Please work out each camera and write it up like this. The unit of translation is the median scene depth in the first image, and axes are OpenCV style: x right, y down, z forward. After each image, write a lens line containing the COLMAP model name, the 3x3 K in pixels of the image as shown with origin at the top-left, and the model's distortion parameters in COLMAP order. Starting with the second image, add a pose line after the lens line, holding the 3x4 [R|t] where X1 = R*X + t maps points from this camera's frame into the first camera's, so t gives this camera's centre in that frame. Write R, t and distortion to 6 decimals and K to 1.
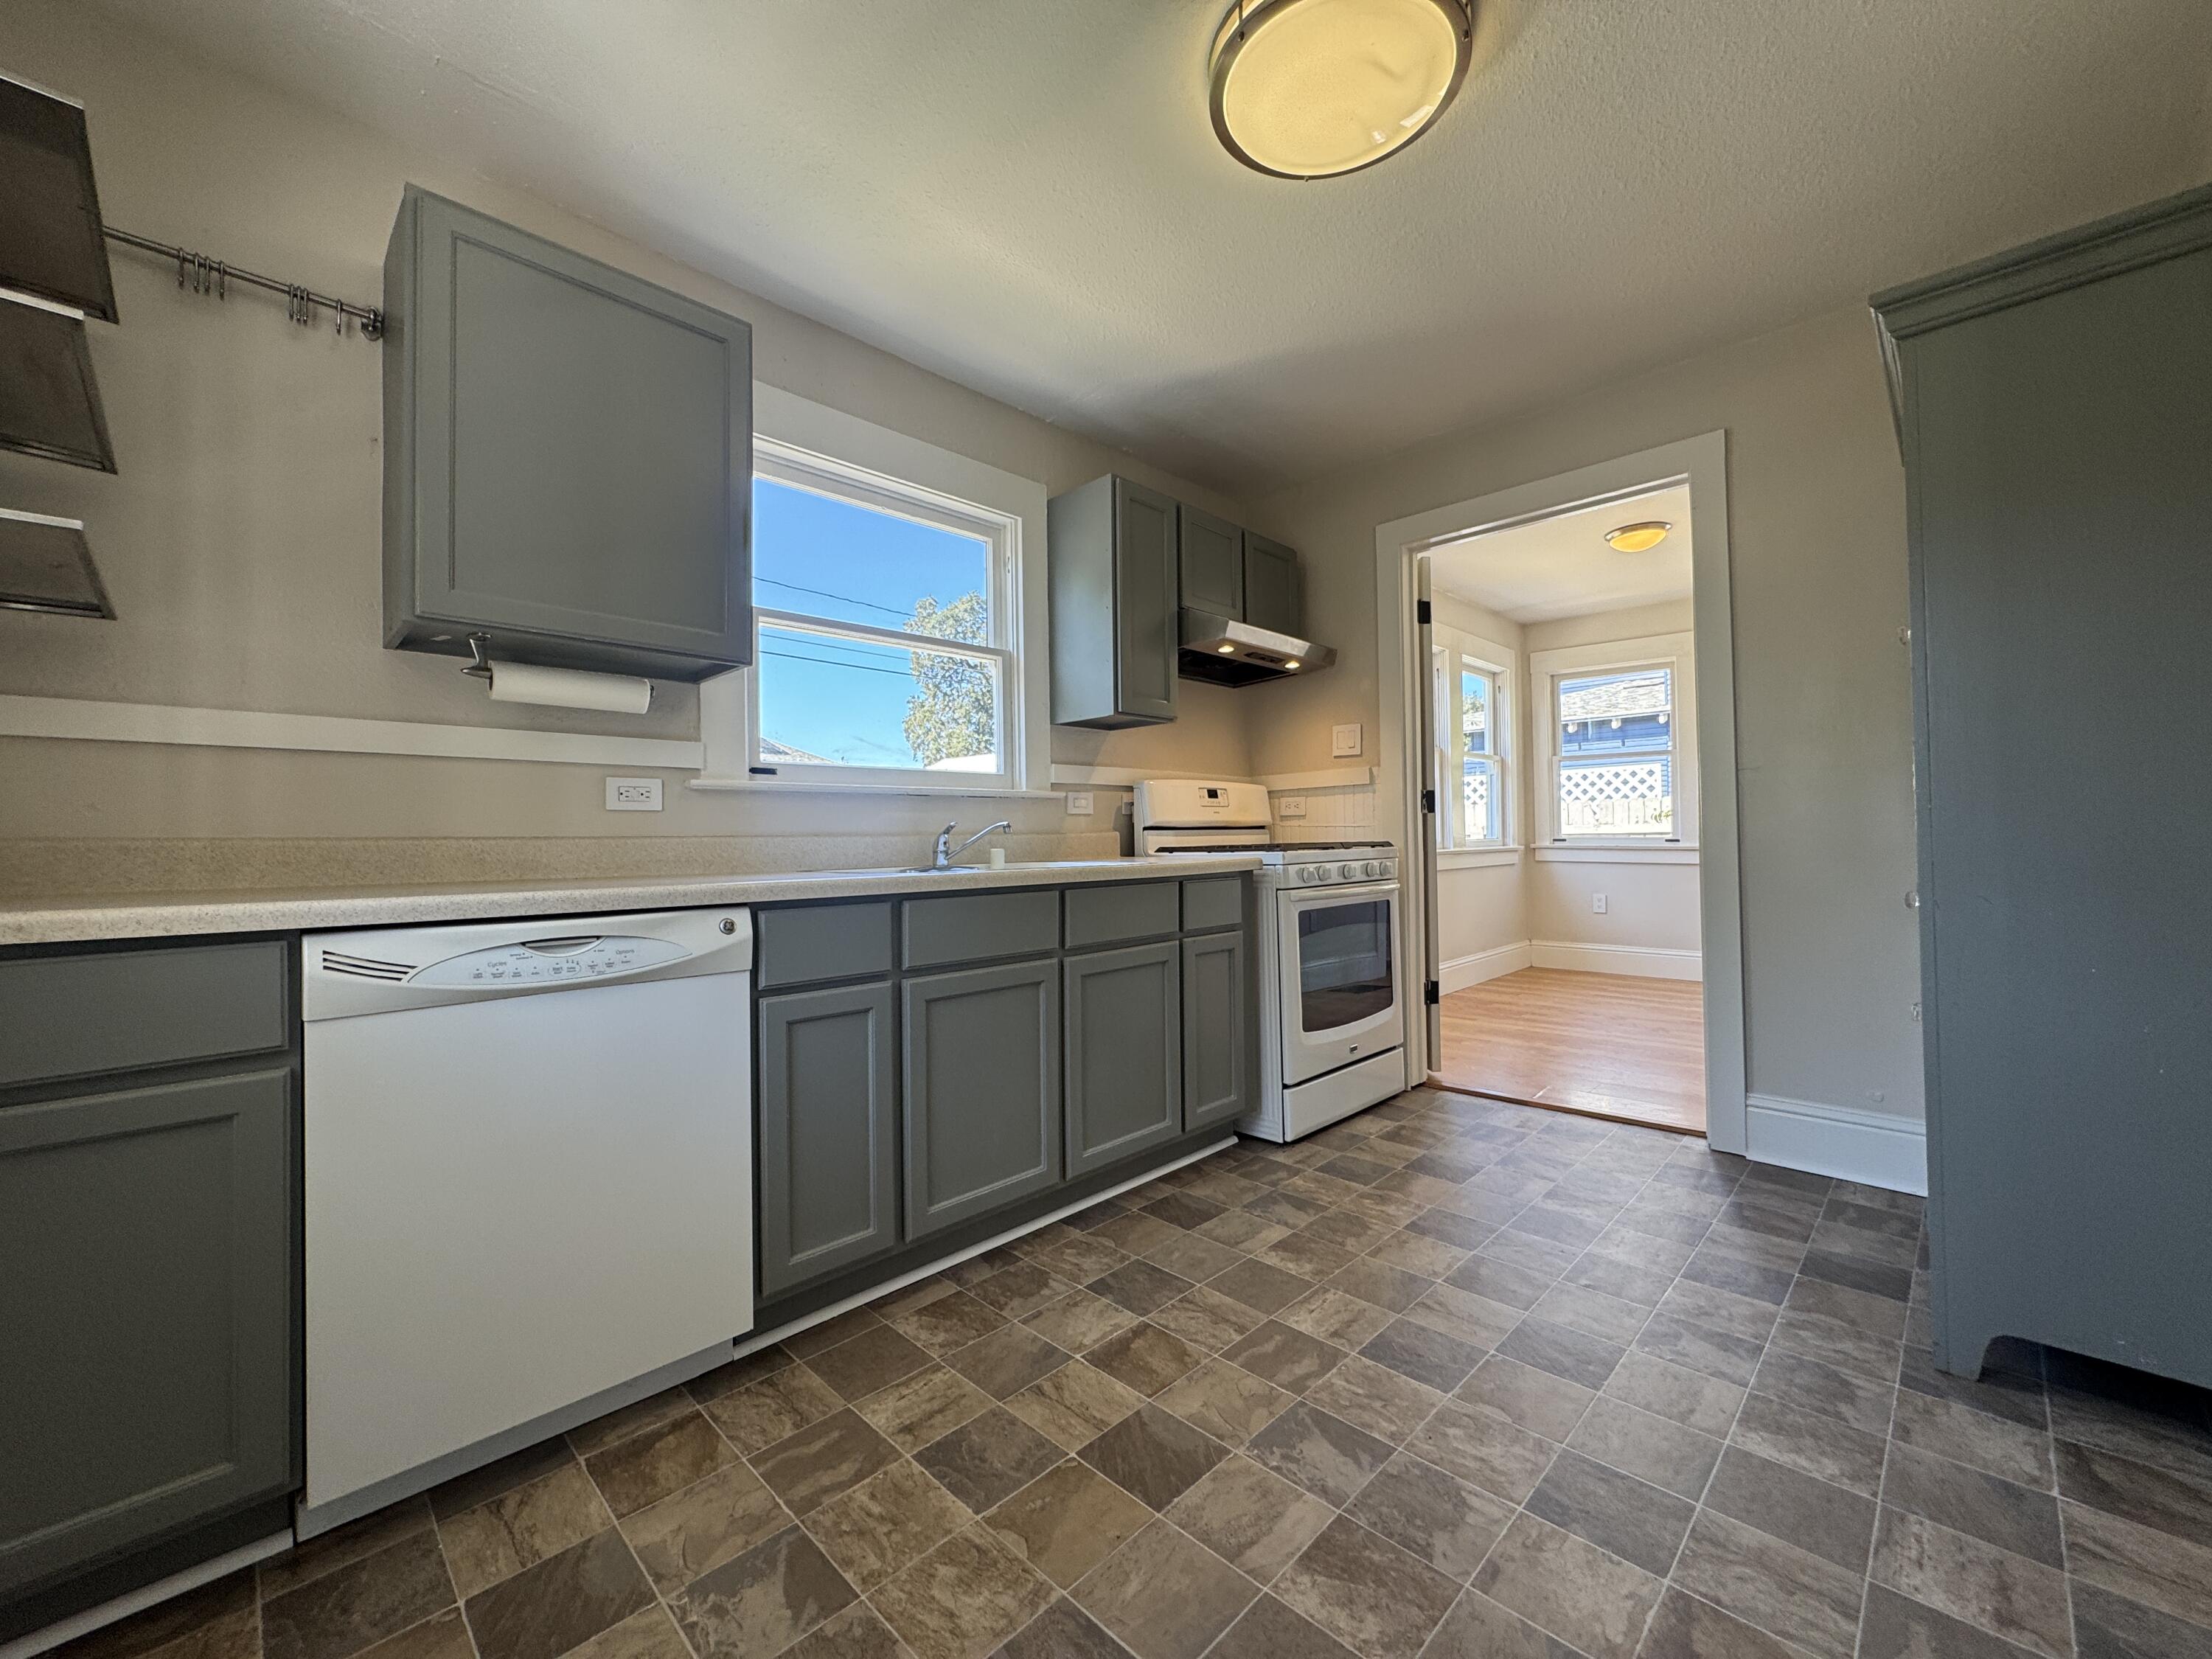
lens RADIAL K [[880.9, 0, 1102.9], [0, 880.9, 825.0], [0, 0, 1]] dist [-0.001474, 0.000252]
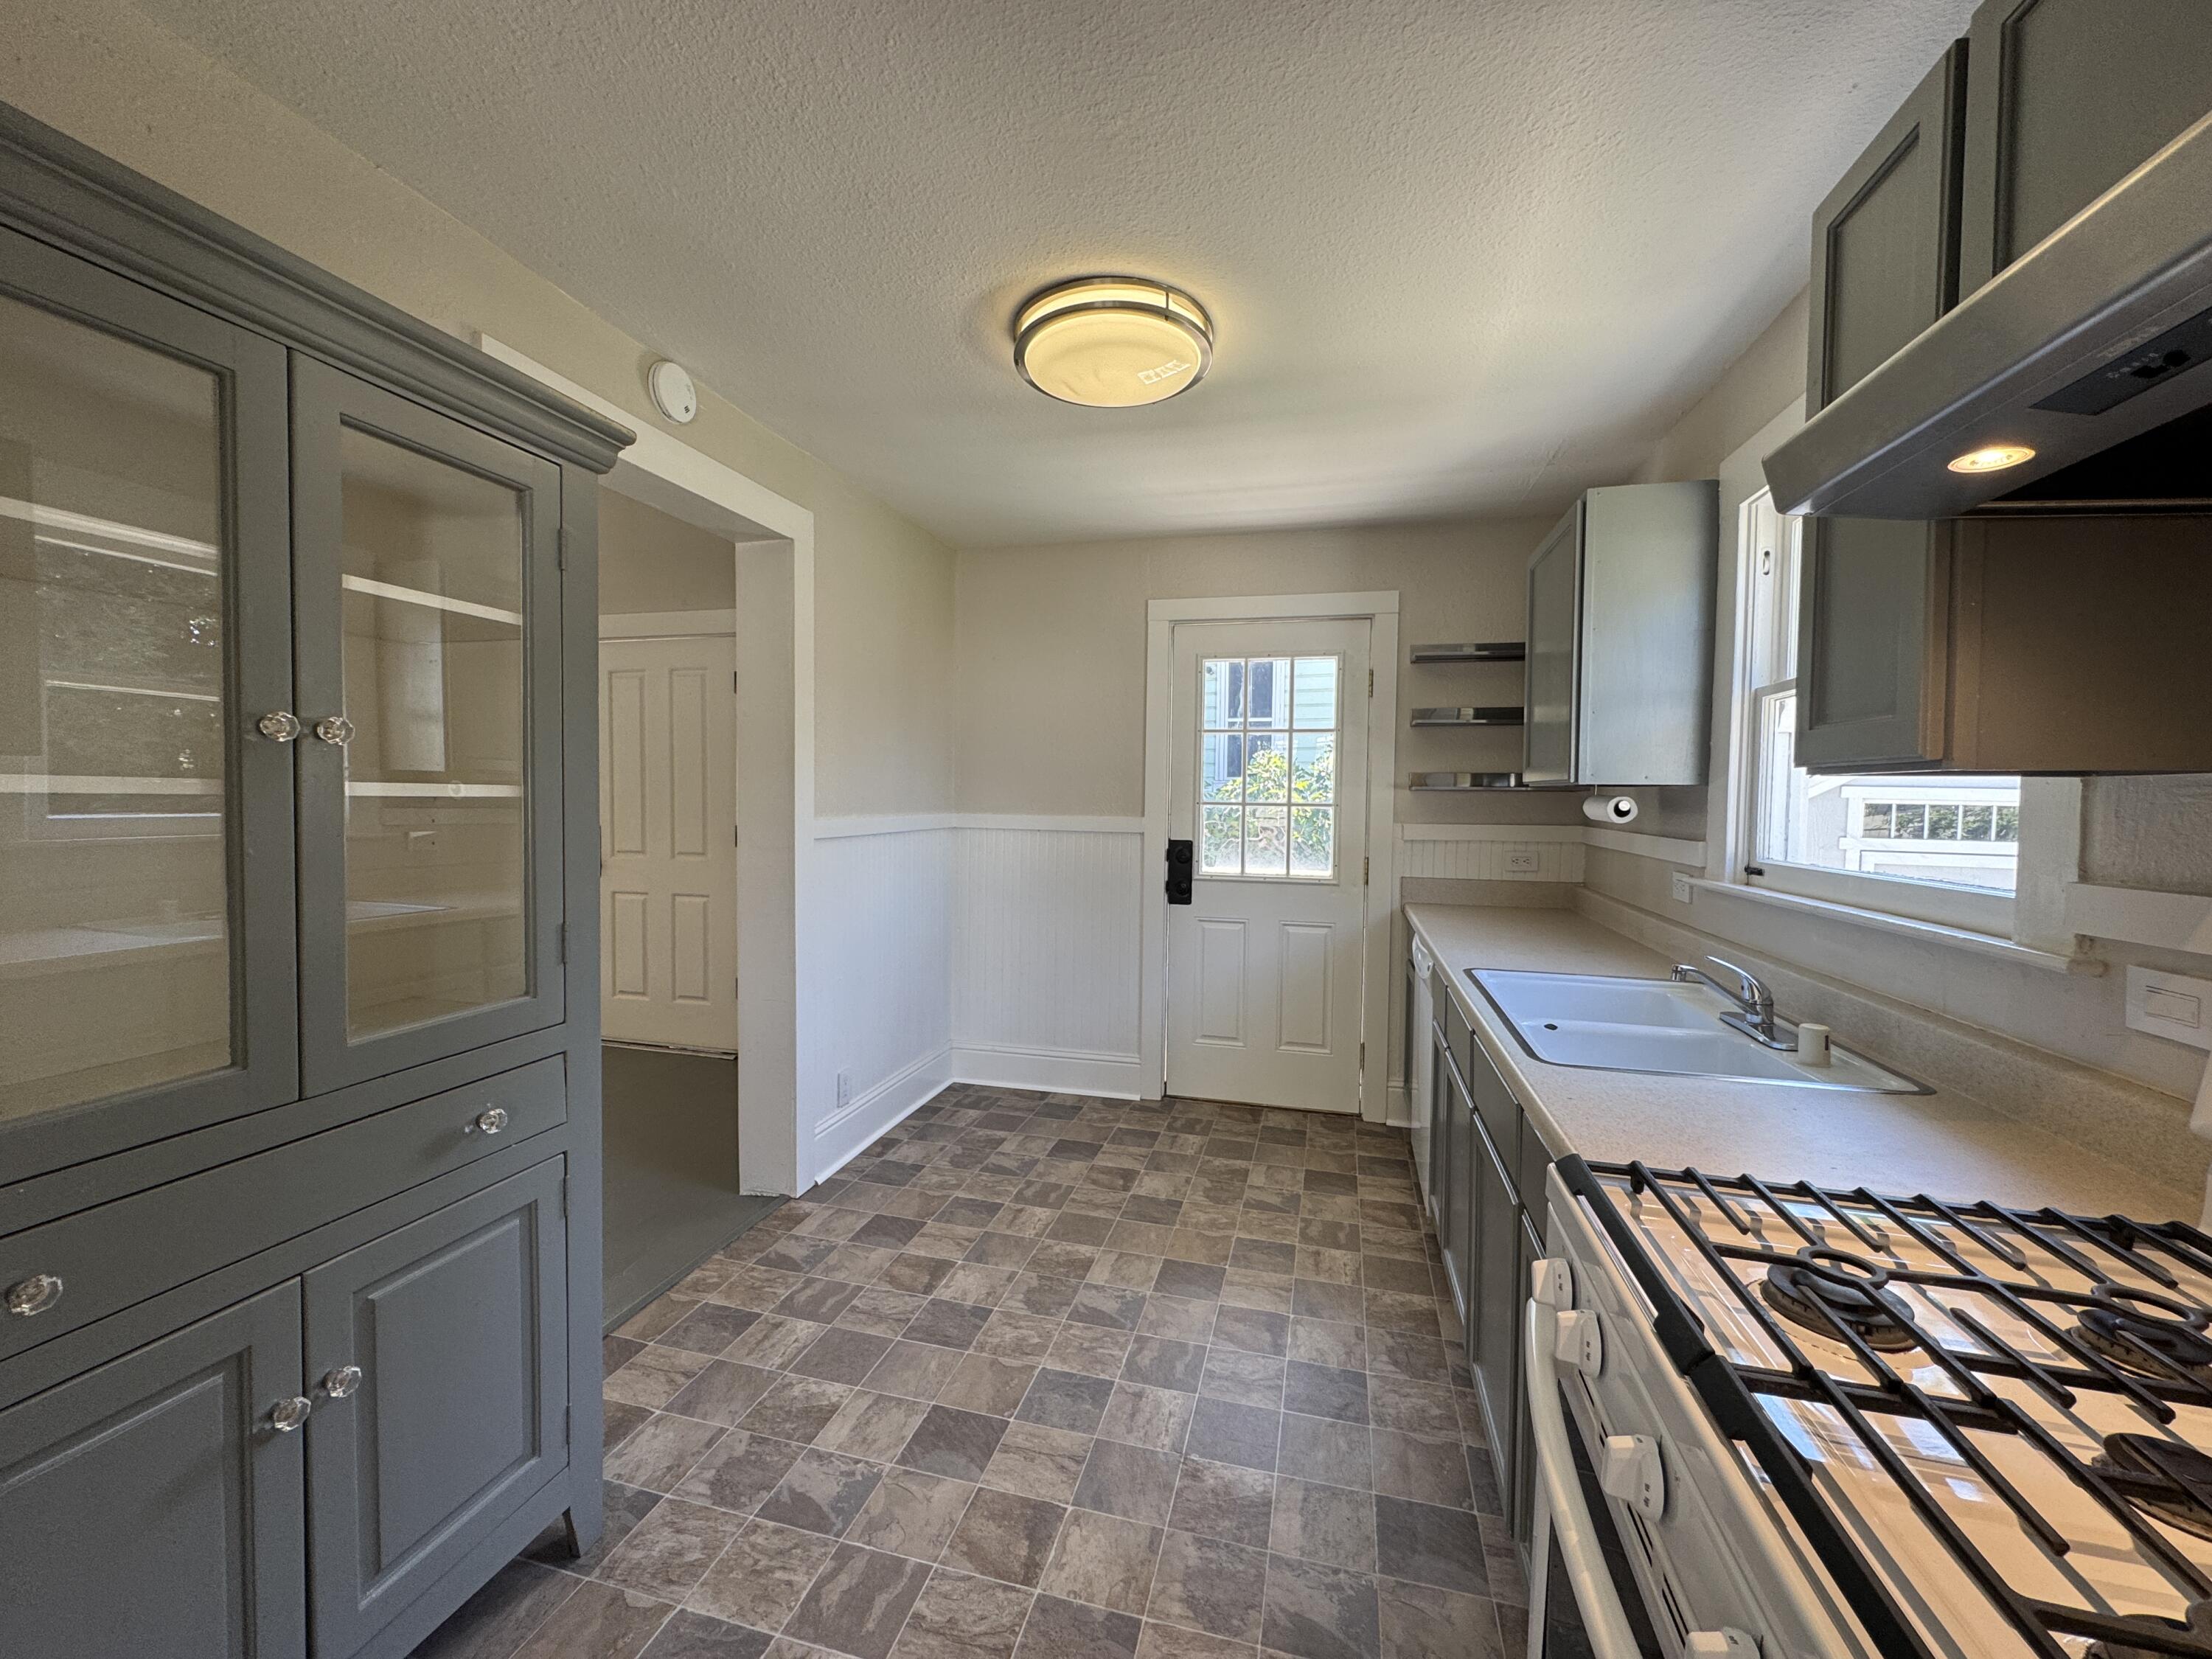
lens RADIAL K [[880.9, 0, 1106.8], [0, 880.9, 825.4], [0, 0, 1]] dist [-0.001474, 0.000252]
pose [[-0.861325, 0.020793, -0.507628, -0.060137], [0.005498, 0.999485, 0.031611, -0.253911], [0.508024, 0.024436, -0.860996, 2.220653]]
